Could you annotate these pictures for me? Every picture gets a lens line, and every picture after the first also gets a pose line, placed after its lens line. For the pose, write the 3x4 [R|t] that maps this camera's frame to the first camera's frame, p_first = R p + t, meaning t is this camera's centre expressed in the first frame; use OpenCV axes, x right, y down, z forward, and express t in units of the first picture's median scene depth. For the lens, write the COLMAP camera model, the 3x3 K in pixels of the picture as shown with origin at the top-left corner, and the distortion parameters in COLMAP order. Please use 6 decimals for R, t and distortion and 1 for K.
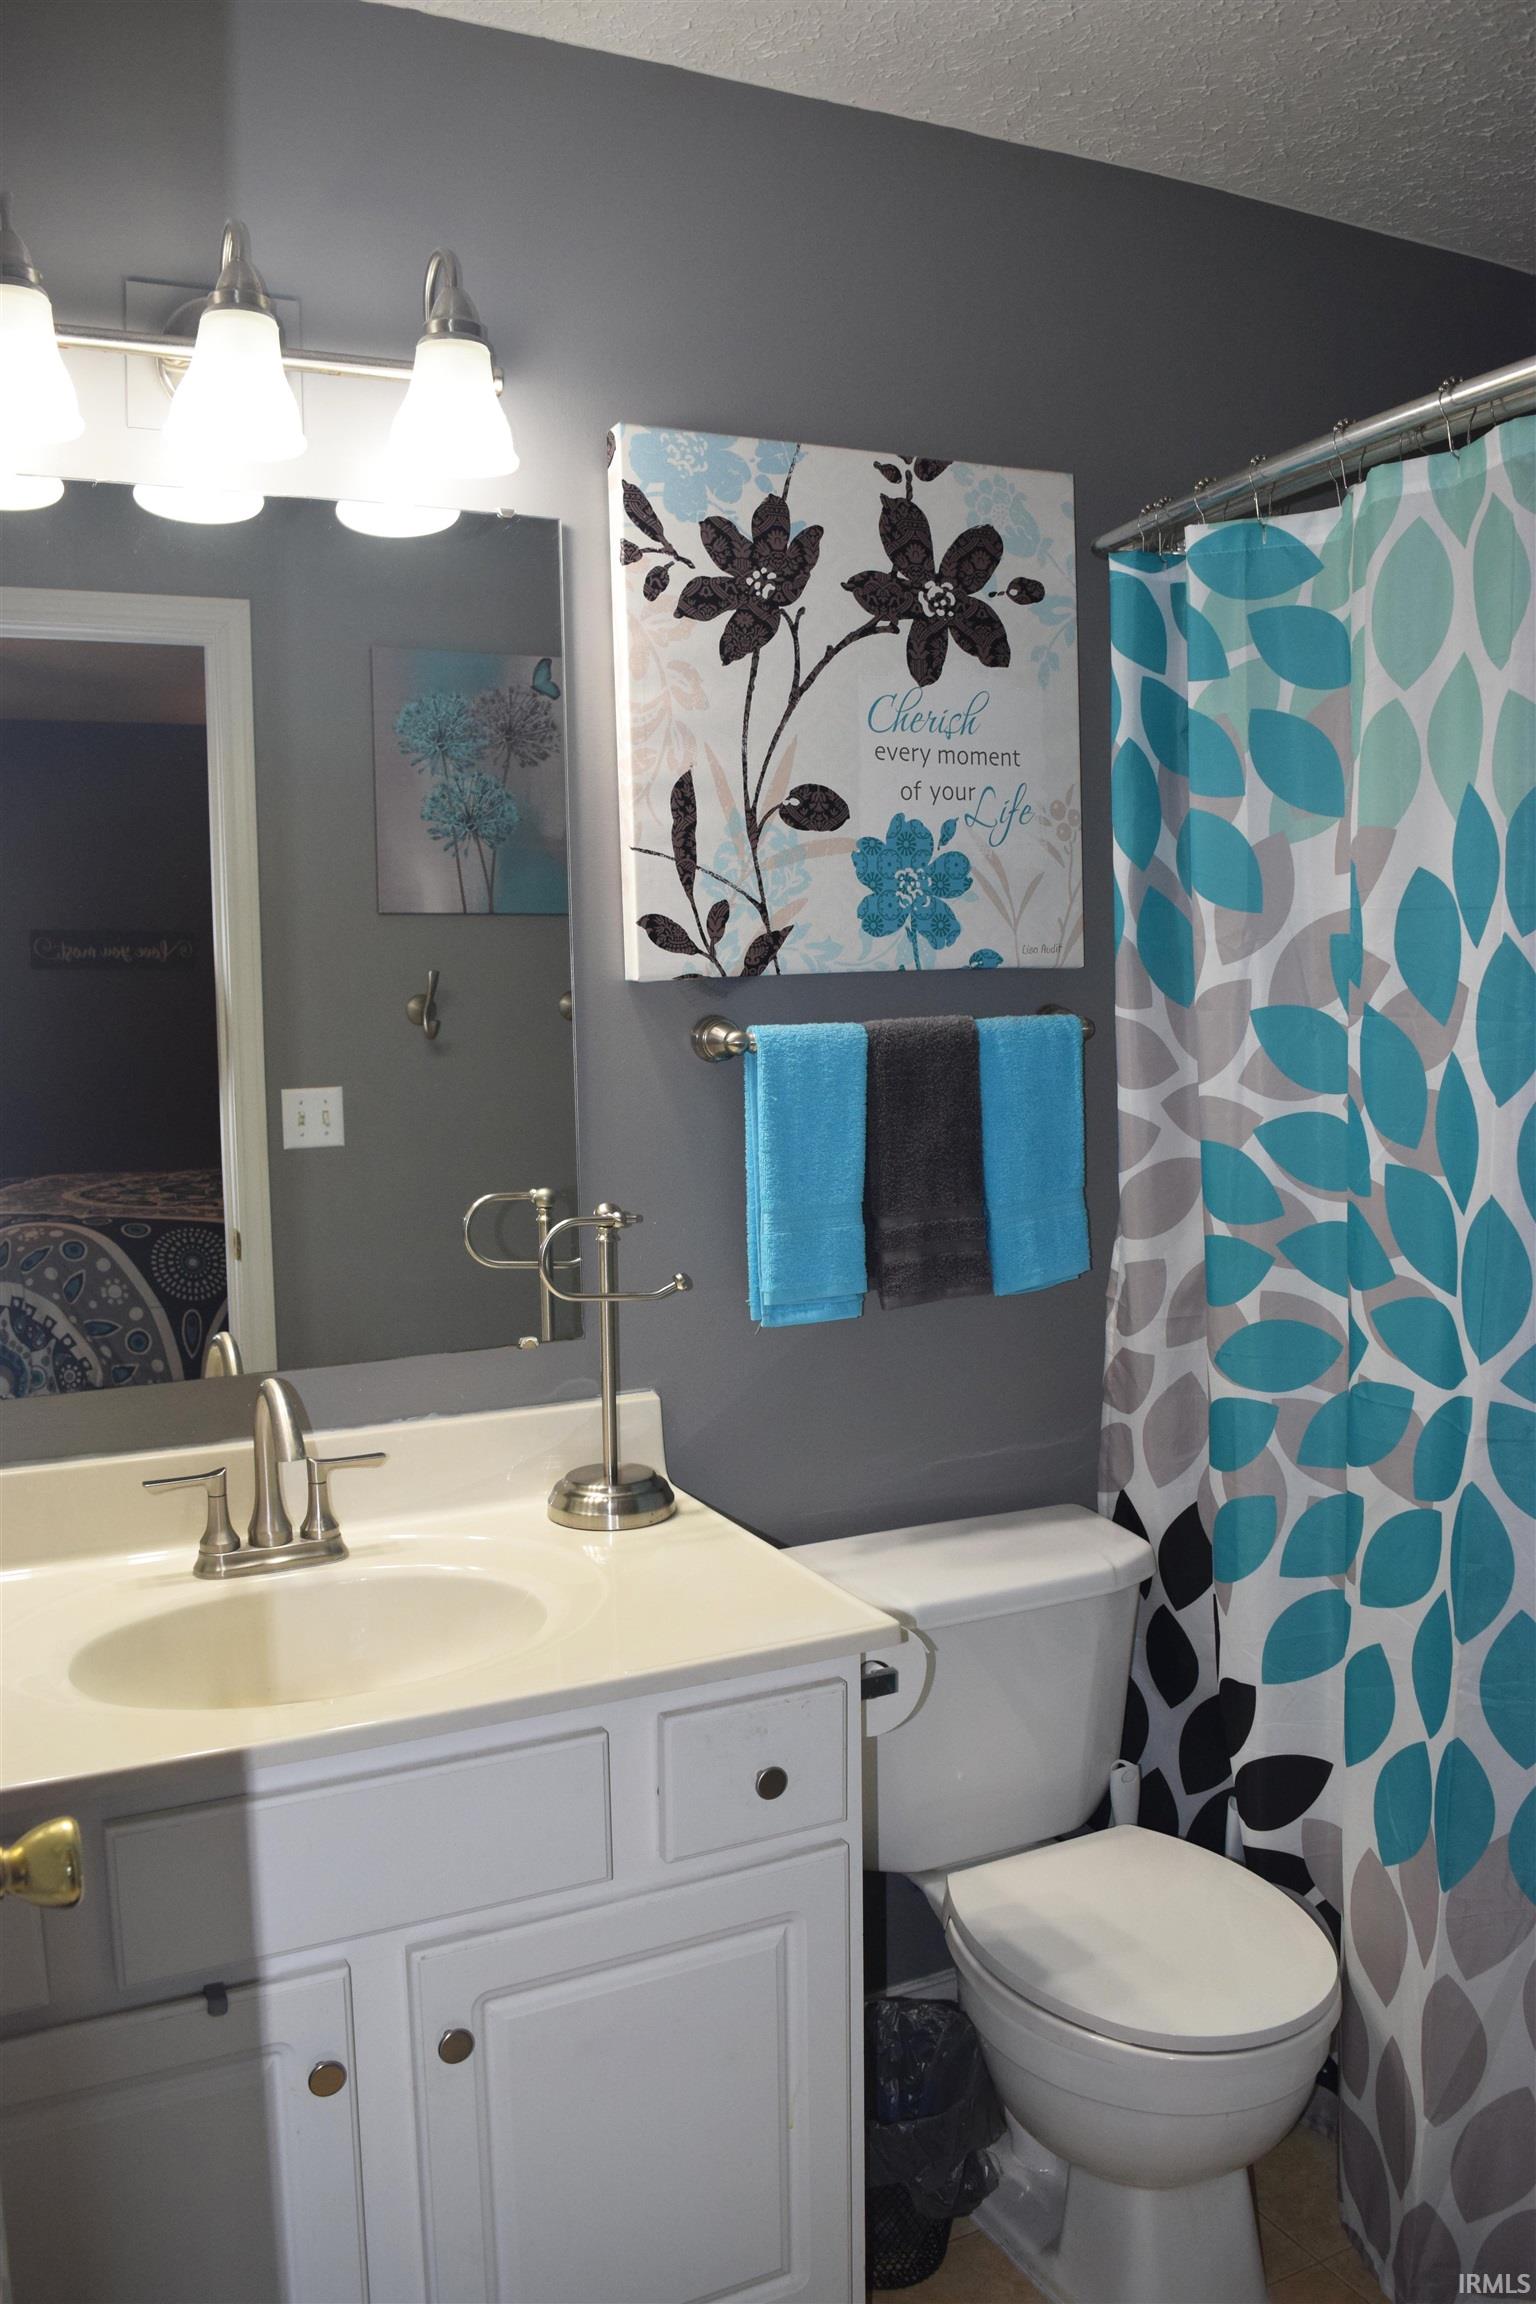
lens RADIAL K [[1807.0, 0, 768.0], [0, 1807.0, 1152.0], [0, 0, 1]] dist [-0.100298, 0.029012]
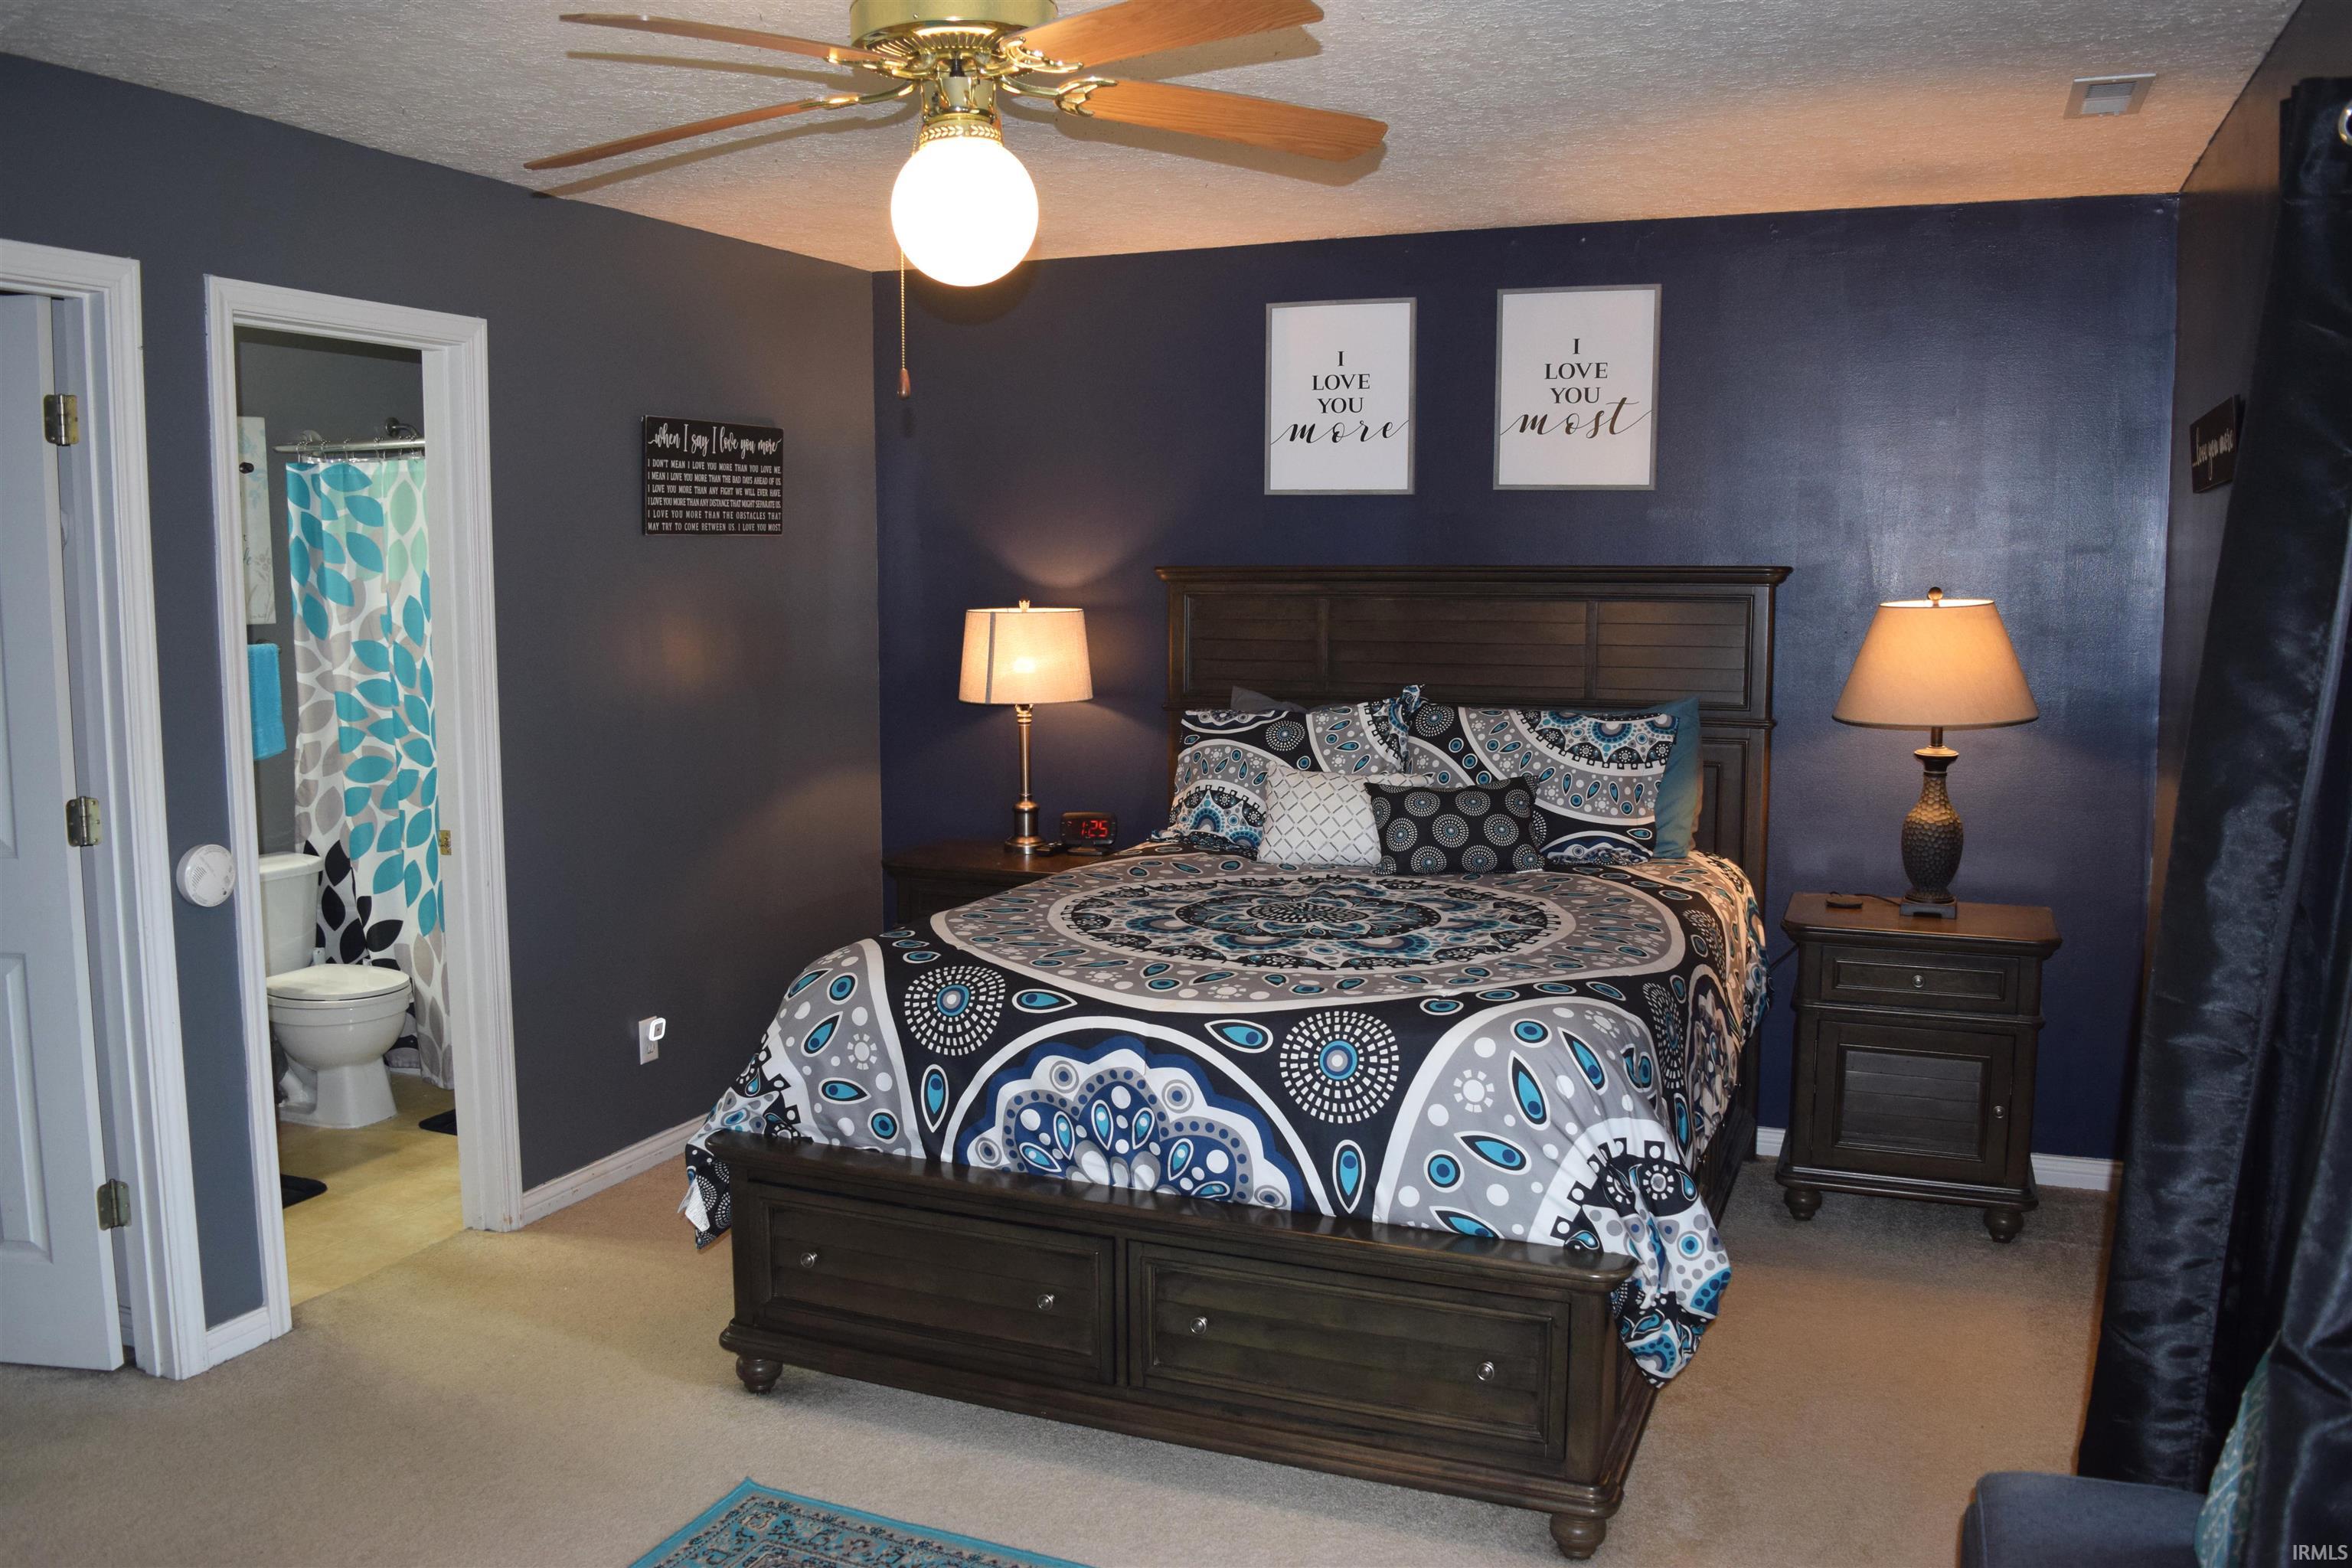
lens RADIAL K [[1844.6, 0, 1176.6], [0, 1844.6, 773.6], [0, 0, 1]] dist [-0.100298, 0.029012]
pose [[0.752981, -0.062093, 0.655106, -0.585770], [0.050813, 0.998052, 0.036193, 0.082551], [-0.656077, 0.006036, 0.754670, -1.852034]]
